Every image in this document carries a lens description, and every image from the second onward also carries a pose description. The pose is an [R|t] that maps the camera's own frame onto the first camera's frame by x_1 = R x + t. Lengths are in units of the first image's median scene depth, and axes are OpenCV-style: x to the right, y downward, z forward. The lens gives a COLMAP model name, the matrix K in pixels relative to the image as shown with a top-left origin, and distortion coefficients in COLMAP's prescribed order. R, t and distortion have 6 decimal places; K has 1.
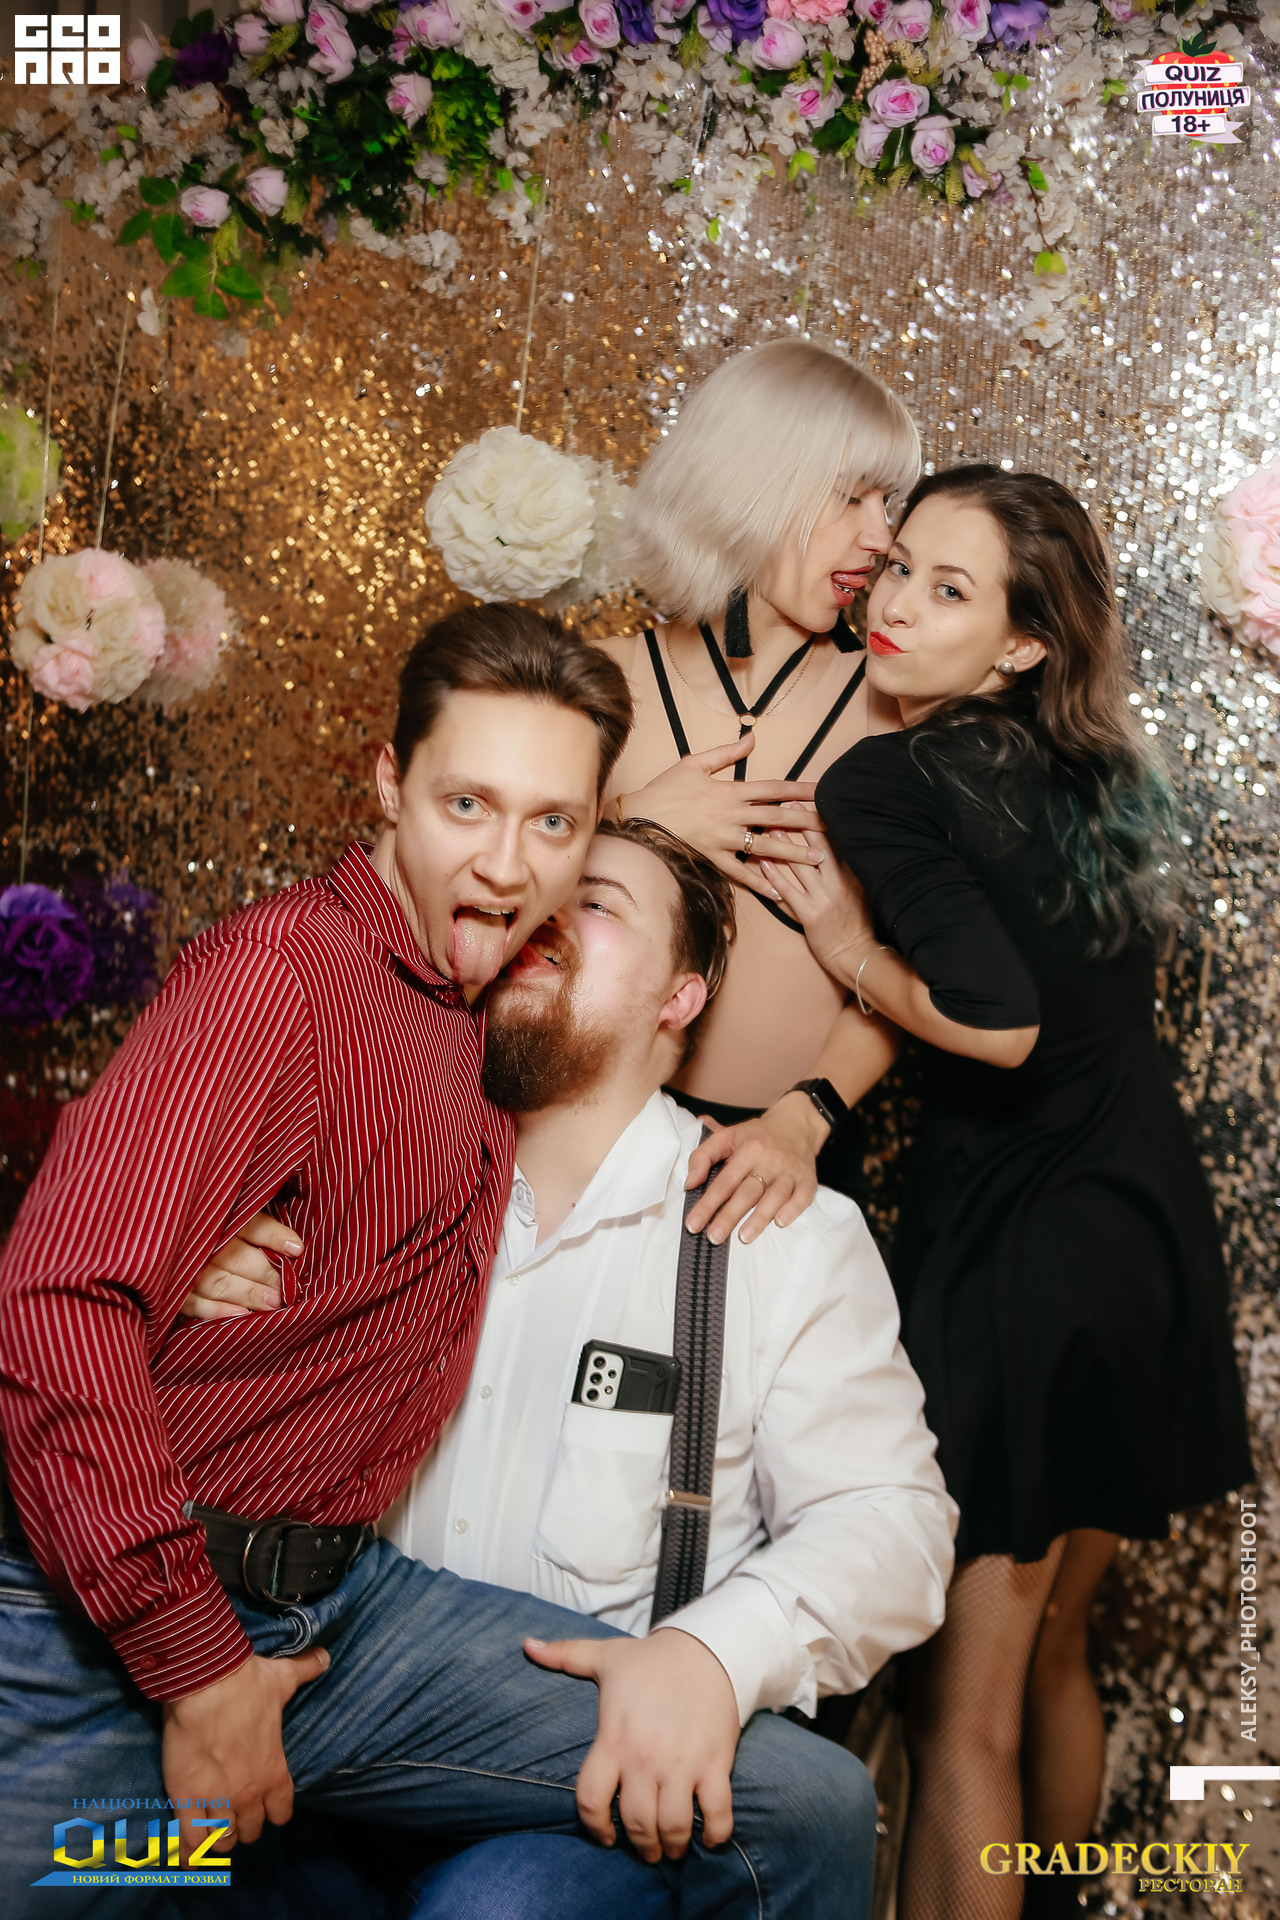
lens RADIAL K [[1799.7, 0, 650.7], [0, 1799.7, 963.8], [0, 0, 1]] dist [-0.104755, 0.000000]
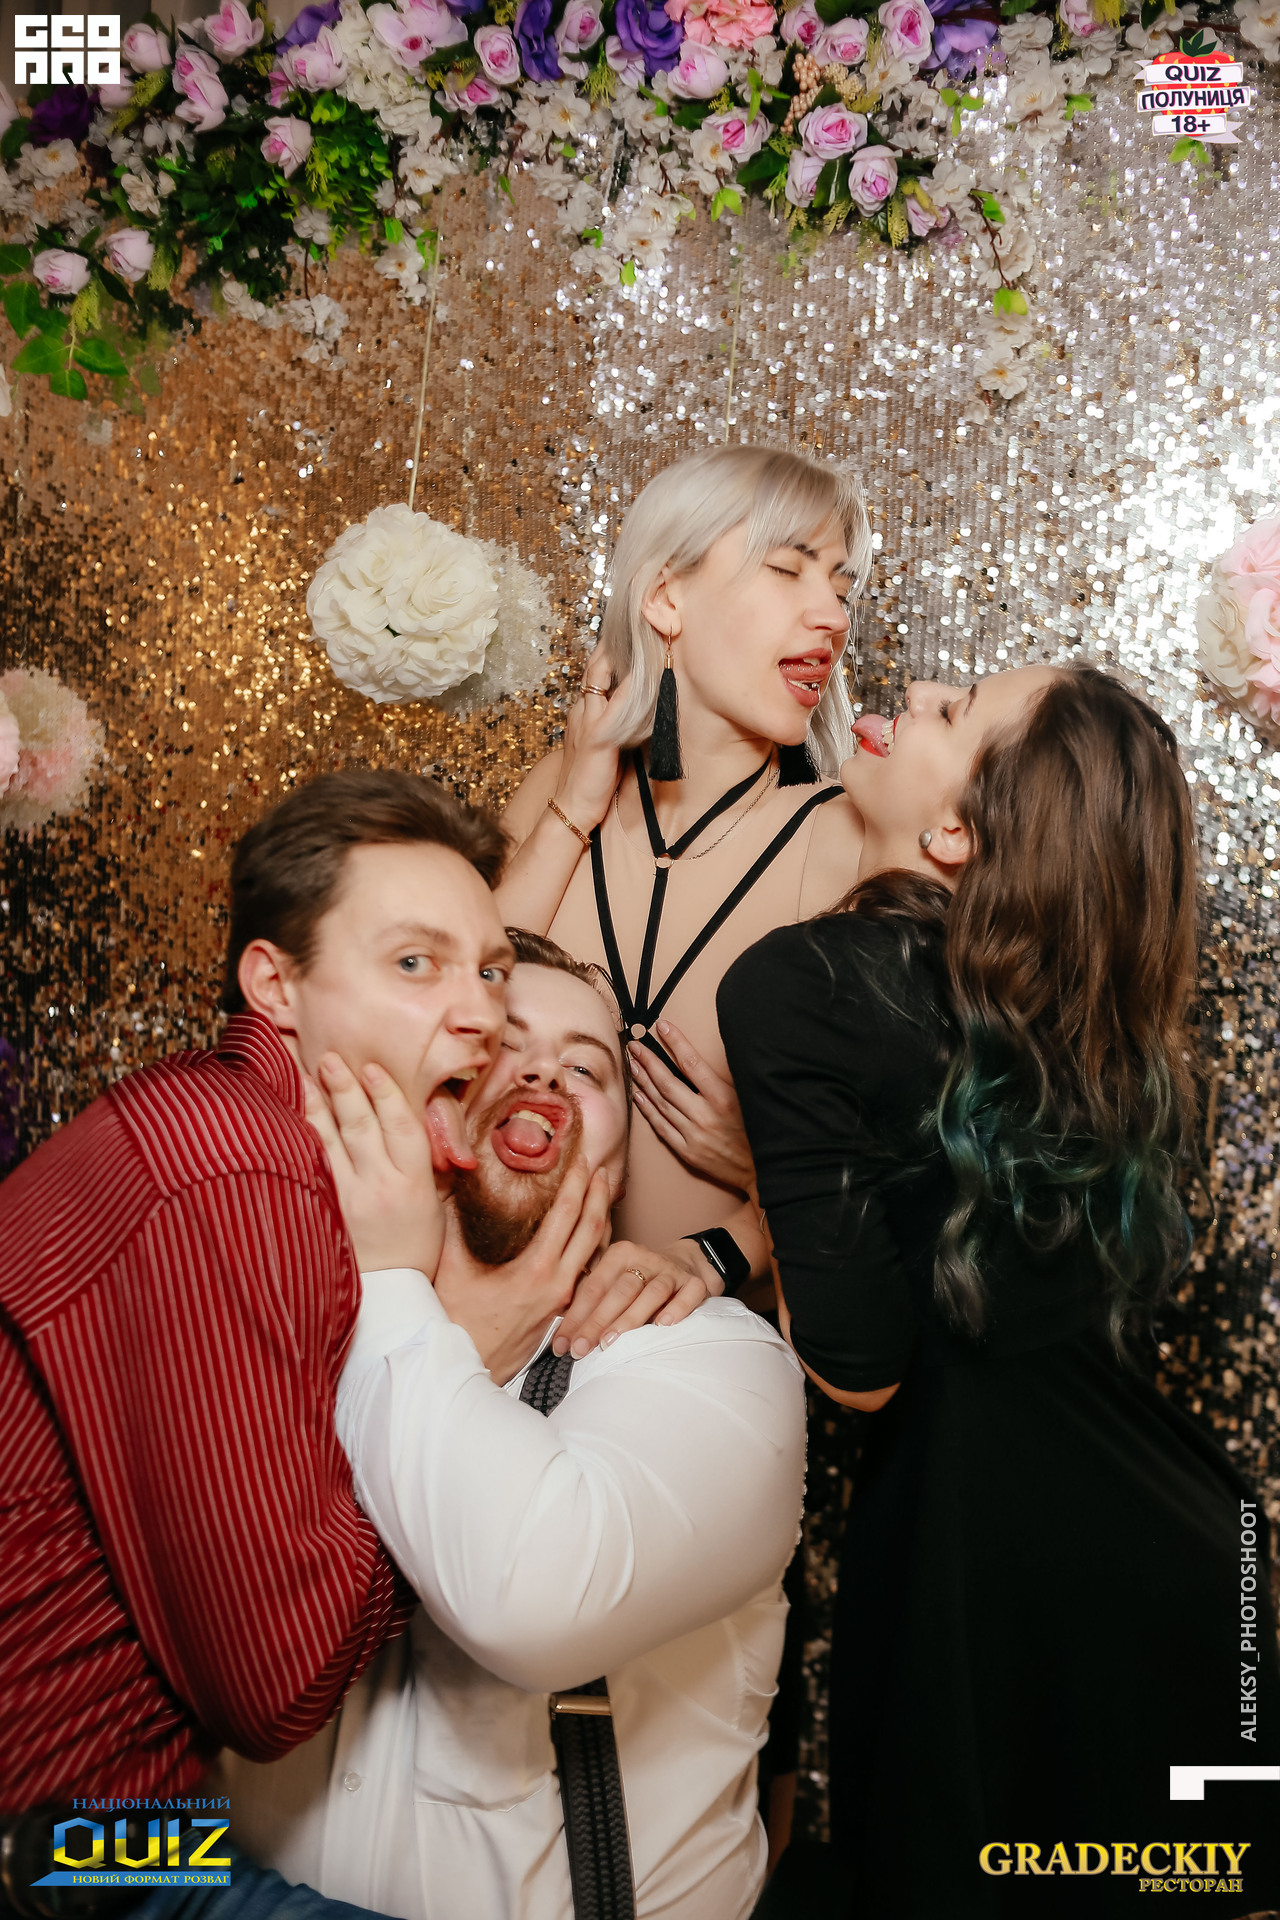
lens RADIAL K [[1799.7, 0, 643.3], [0, 1799.7, 958.6], [0, 0, 1]] dist [-0.104755, 0.000000]
pose [[0.998963, -0.018018, 0.041806, -0.000271], [0.021665, 0.995841, -0.088498, 0.004477], [-0.040037, 0.089312, 0.995199, 0.133941]]
